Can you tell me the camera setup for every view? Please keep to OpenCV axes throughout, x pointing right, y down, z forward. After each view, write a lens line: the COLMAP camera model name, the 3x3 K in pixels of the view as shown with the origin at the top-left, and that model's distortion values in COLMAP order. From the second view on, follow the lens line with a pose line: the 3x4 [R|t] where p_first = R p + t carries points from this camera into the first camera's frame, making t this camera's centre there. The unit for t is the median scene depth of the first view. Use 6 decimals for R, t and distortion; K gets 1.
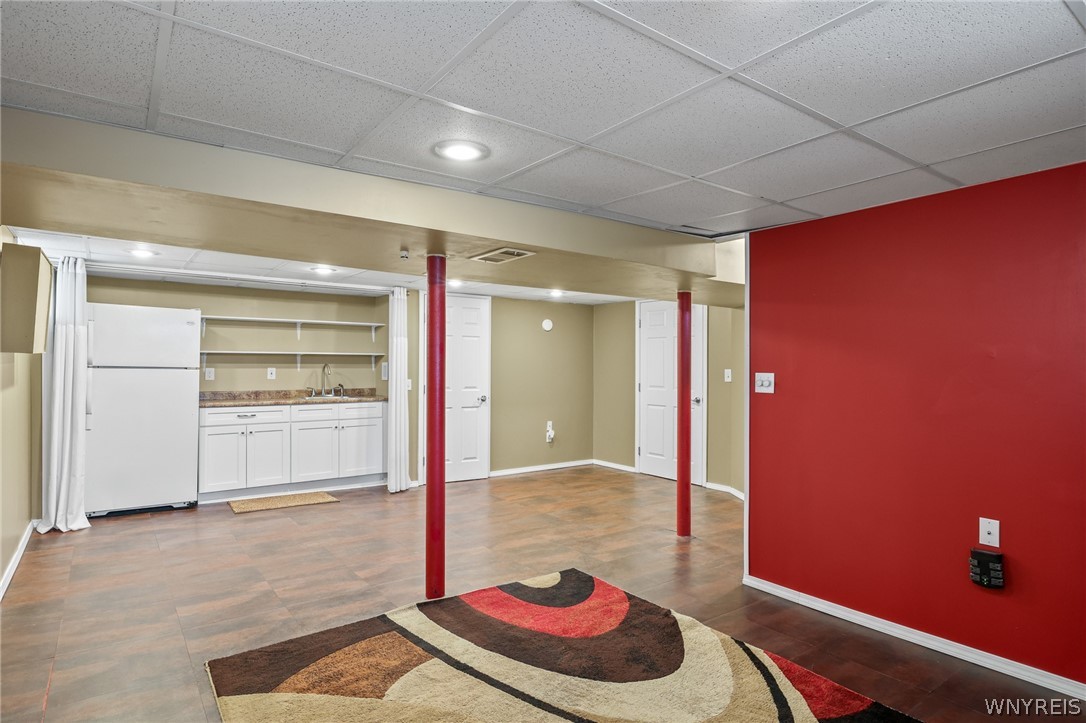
lens RADIAL K [[586.2, 0, 540.0], [0, 586.2, 355.8], [0, 0, 1]] dist [0.000779, 0.000555]
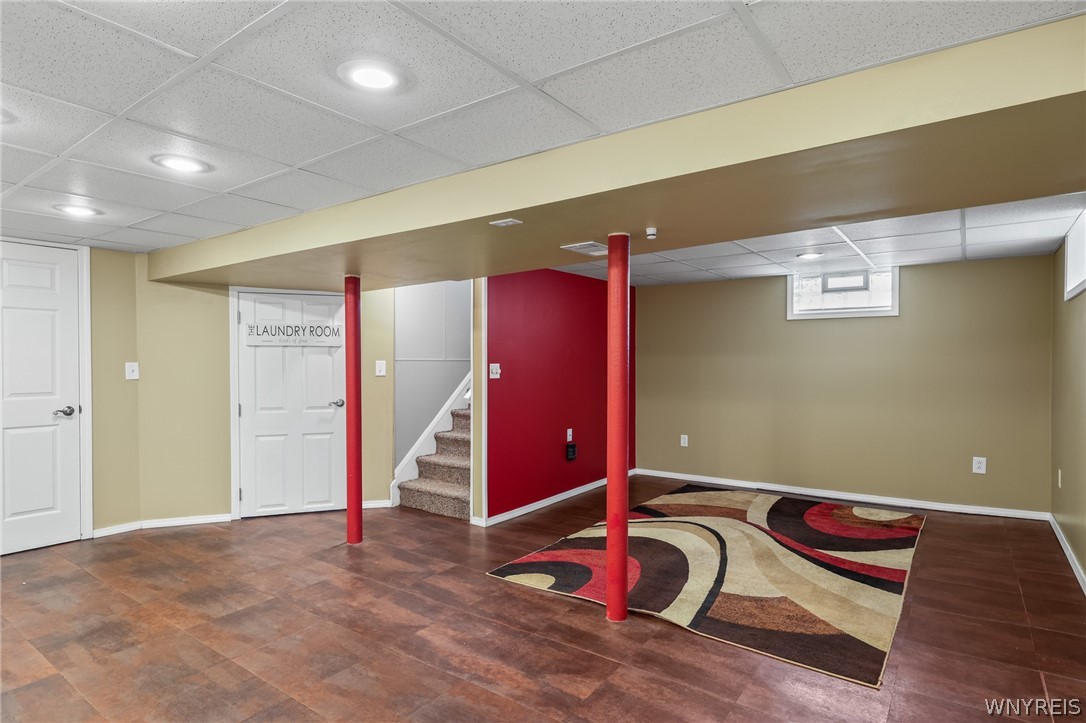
lens RADIAL K [[586.2, 0, 545.3], [0, 586.2, 373.1], [0, 0, 1]] dist [0.000779, 0.000555]
pose [[-0.303924, -0.029203, 0.952249, -0.917876], [-0.018150, 0.999526, 0.024860, 0.016355], [-0.952523, -0.009727, -0.304310, 1.284911]]
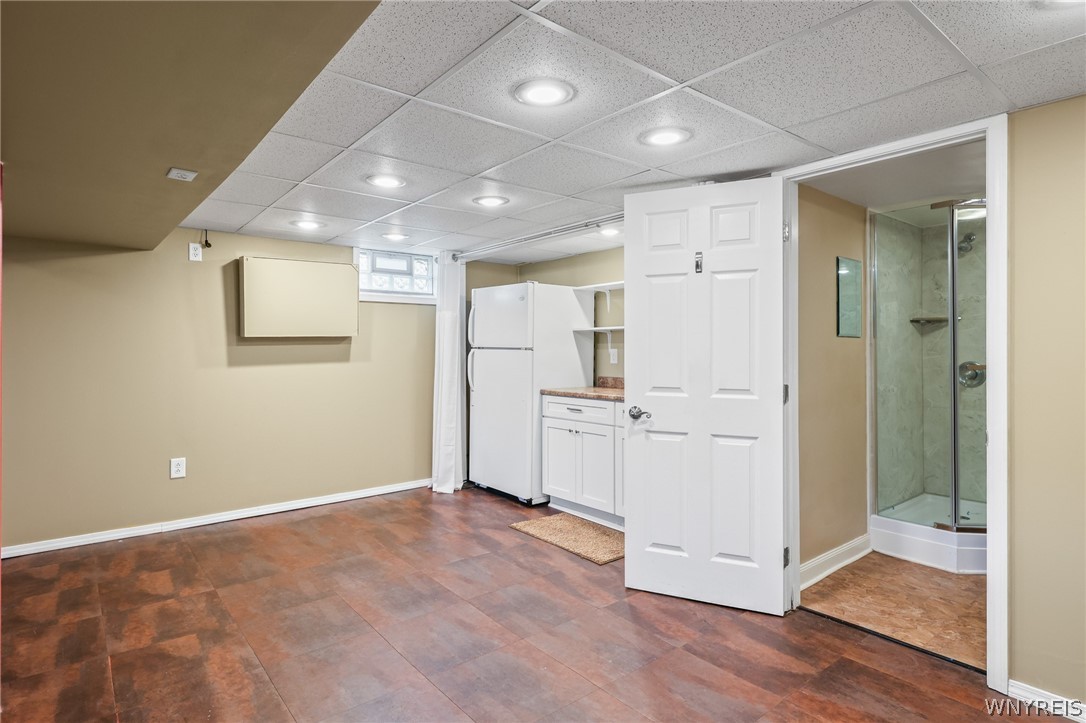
lens RADIAL K [[586.2, 0, 531.6], [0, 586.2, 340.8], [0, 0, 1]] dist [0.000779, 0.000555]
pose [[0.035848, -0.019294, -0.999171, 0.428995], [0.019101, 0.999644, -0.018618, 0.039457], [0.999175, -0.018417, 0.036204, 1.450799]]
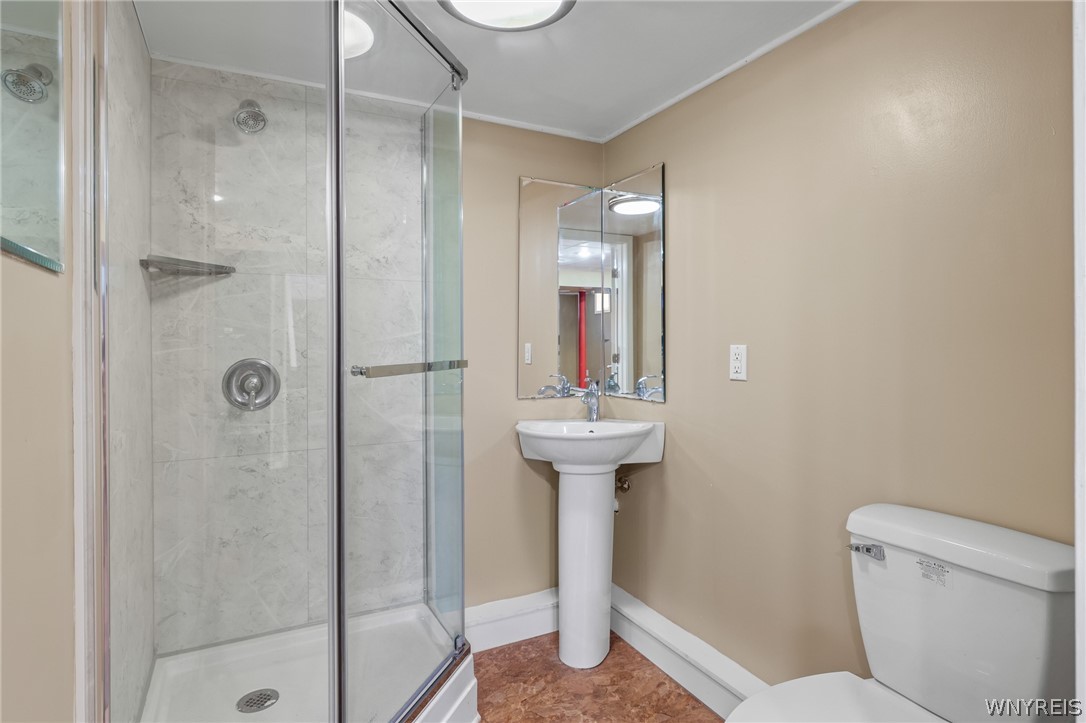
lens RADIAL K [[586.2, 0, 547.4], [0, 586.2, 354.4], [0, 0, 1]] dist [0.000779, 0.000555]
pose [[0.988729, -0.007518, -0.149526, -0.311288], [0.011335, 0.999631, 0.024692, 0.059802], [0.149285, -0.026109, 0.988449, 1.823936]]
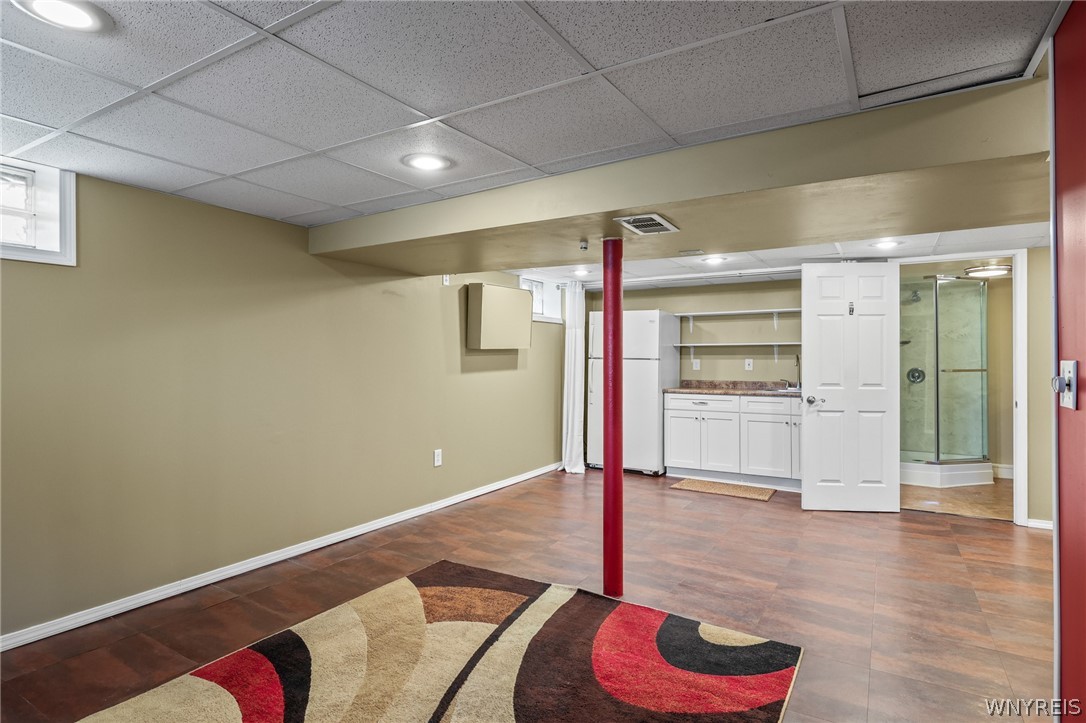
lens RADIAL K [[586.2, 0, 529.6], [0, 586.2, 348.8], [0, 0, 1]] dist [0.000779, 0.000555]
pose [[0.366040, -0.018429, -0.930417, 0.626512], [0.016623, 0.999774, -0.013263, 0.017796], [0.930451, -0.010612, 0.366263, 0.489417]]
